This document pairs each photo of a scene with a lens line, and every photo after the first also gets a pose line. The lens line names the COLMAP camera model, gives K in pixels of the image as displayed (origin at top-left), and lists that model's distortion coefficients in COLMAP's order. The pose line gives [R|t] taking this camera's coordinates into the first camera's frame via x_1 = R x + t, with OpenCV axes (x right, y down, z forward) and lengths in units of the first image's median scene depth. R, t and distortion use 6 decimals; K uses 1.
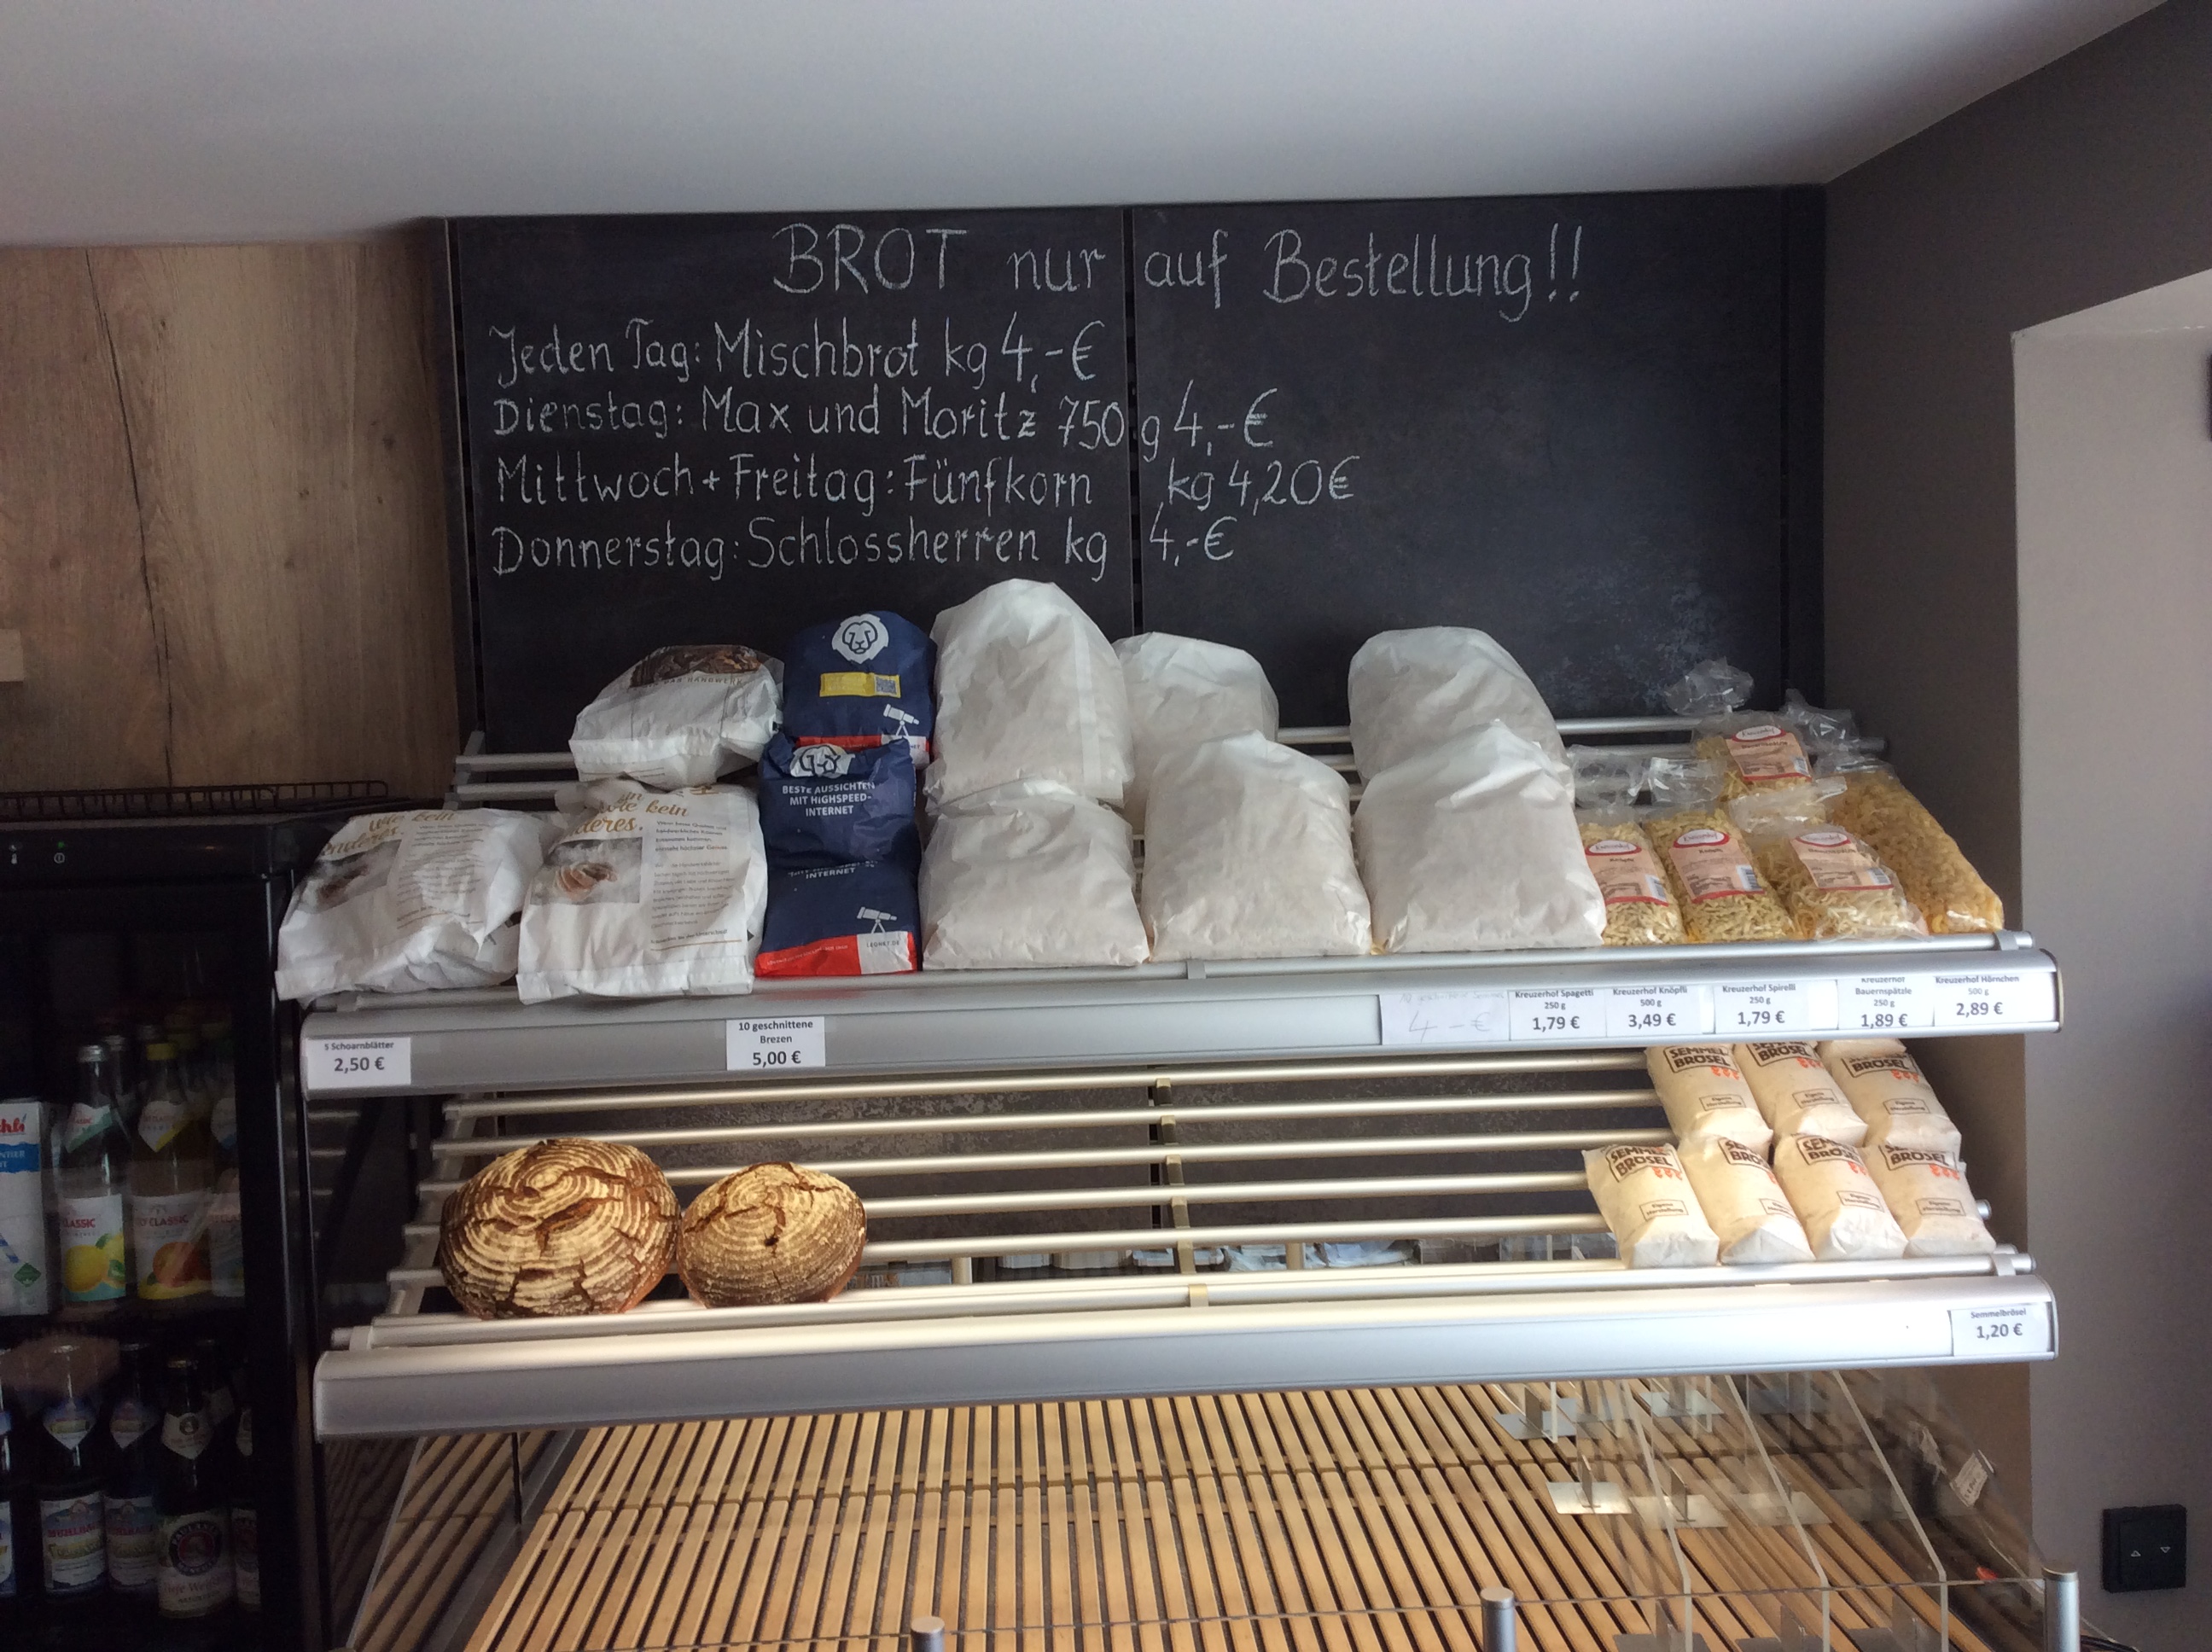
lens RADIAL K [[2030.6, 0, 1106.0], [0, 2030.6, 826.0], [0, 0, 1]] dist [0.146033, -0.300202]
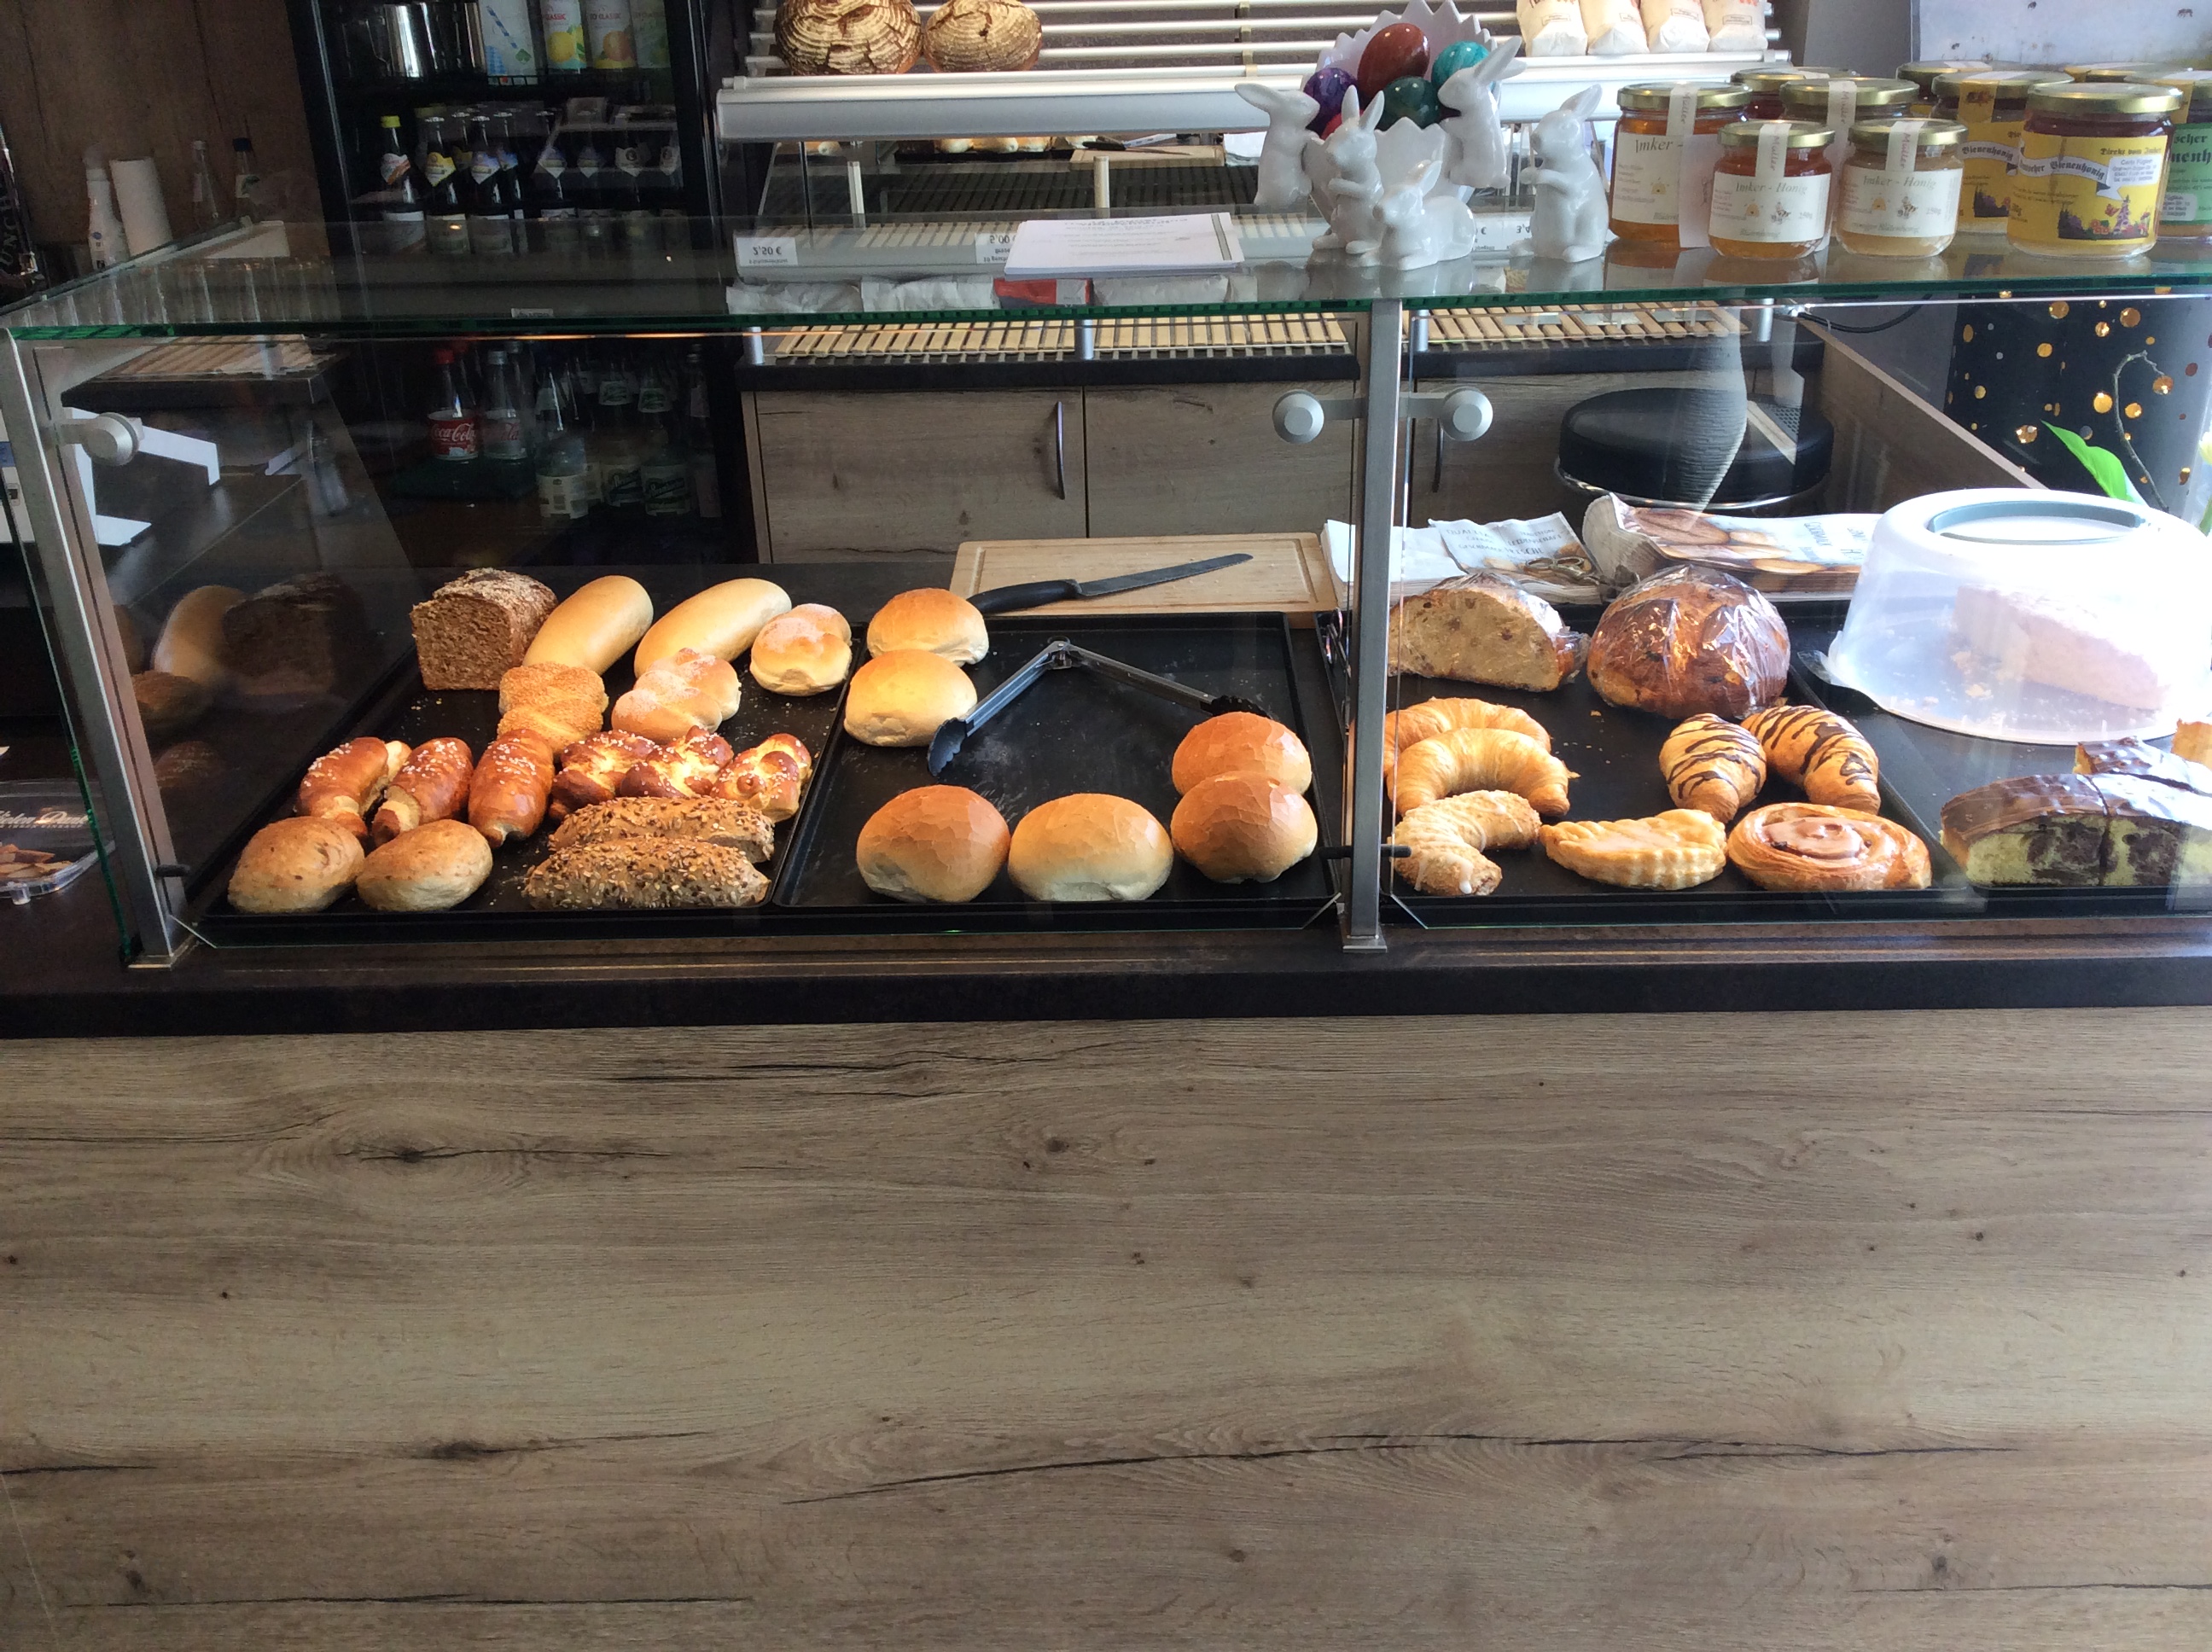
lens RADIAL K [[2030.6, 0, 1106.0], [0, 2030.6, 826.0], [0, 0, 1]] dist [0.146033, -0.300202]
pose [[0.996915, 0.038978, -0.068123, 0.063873], [-0.010288, 0.925375, 0.378913, 0.164480], [0.077809, -0.377043, 0.922922, -0.697123]]
